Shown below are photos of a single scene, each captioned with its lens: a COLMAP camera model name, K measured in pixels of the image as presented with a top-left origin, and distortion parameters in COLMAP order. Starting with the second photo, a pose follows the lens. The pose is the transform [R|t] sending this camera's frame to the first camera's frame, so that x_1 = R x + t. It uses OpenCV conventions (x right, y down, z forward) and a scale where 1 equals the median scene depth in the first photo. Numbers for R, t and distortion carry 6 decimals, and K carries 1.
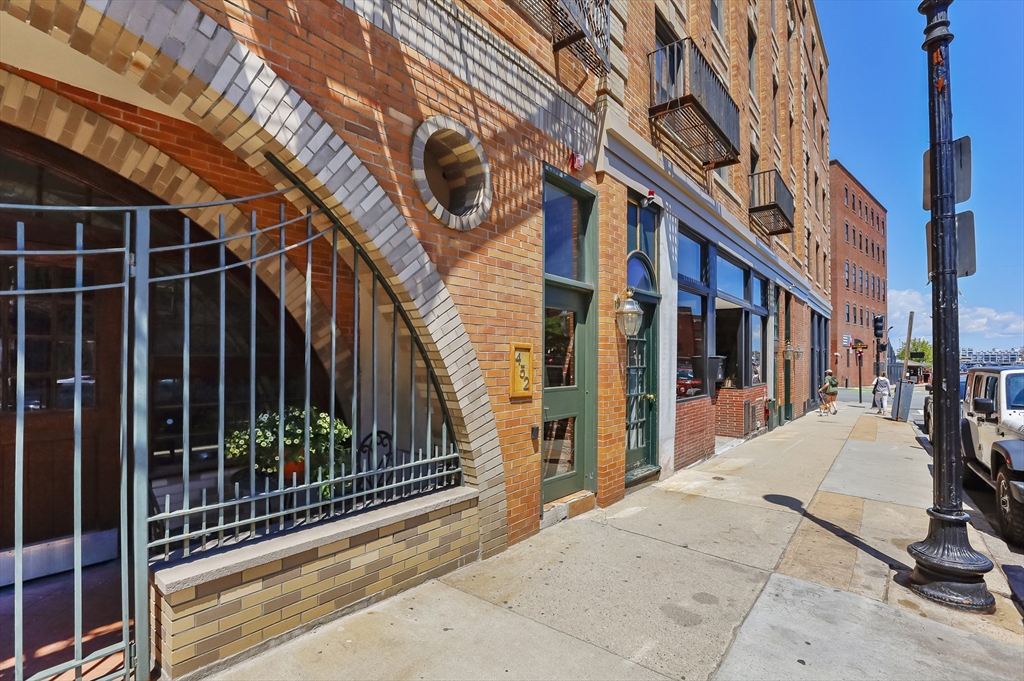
lens RADIAL K [[481.6, 0, 511.5], [0, 481.6, 355.3], [0, 0, 1]] dist [-0.033492, 0.008267]
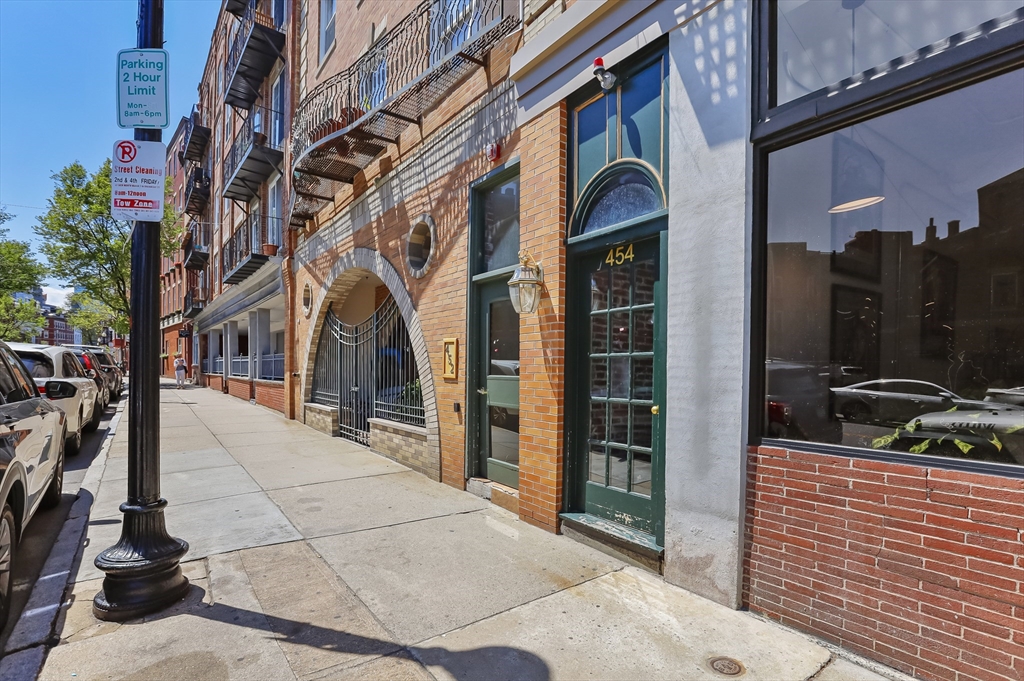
lens RADIAL K [[476.3, 0, 514.2], [0, 476.3, 379.5], [0, 0, 1]] dist [-0.043677, -0.000012]
pose [[-0.225688, 0.015379, -0.974078, 1.372808], [-0.001906, 0.999866, 0.016228, 0.072824], [0.974198, 0.005519, -0.225628, 1.588460]]
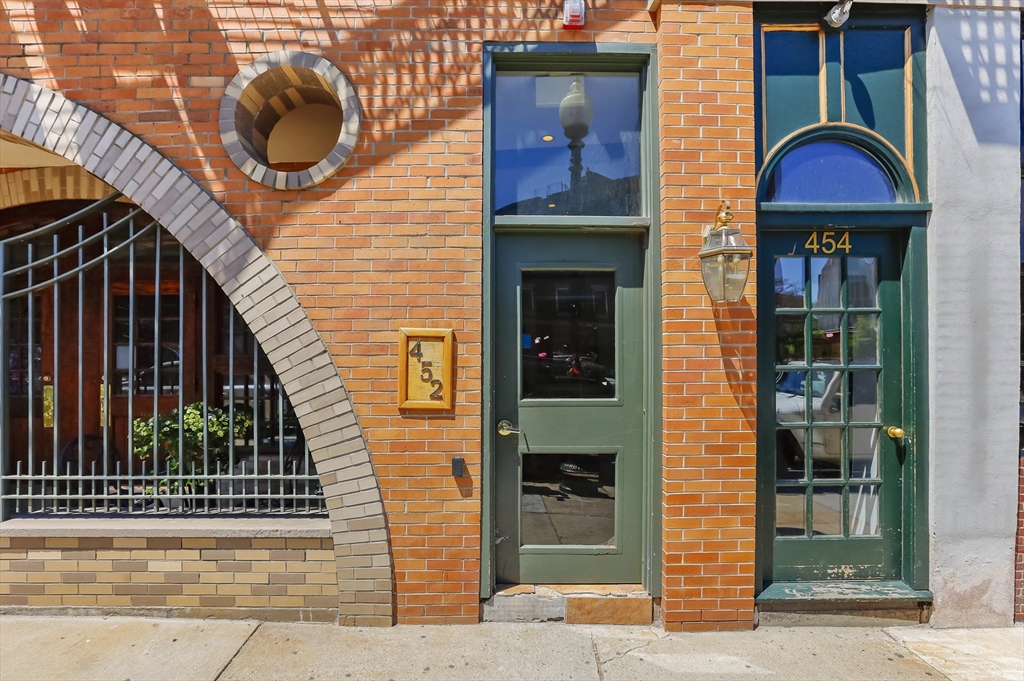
lens RADIAL K [[481.6, 0, 511.5], [0, 481.6, 355.3], [0, 0, 1]] dist [-0.033492, 0.008267]
pose [[0.641239, -0.010836, -0.767264, 0.657119], [0.012328, 0.999917, -0.003819, 0.016442], [0.767242, -0.007010, 0.641320, 0.713641]]
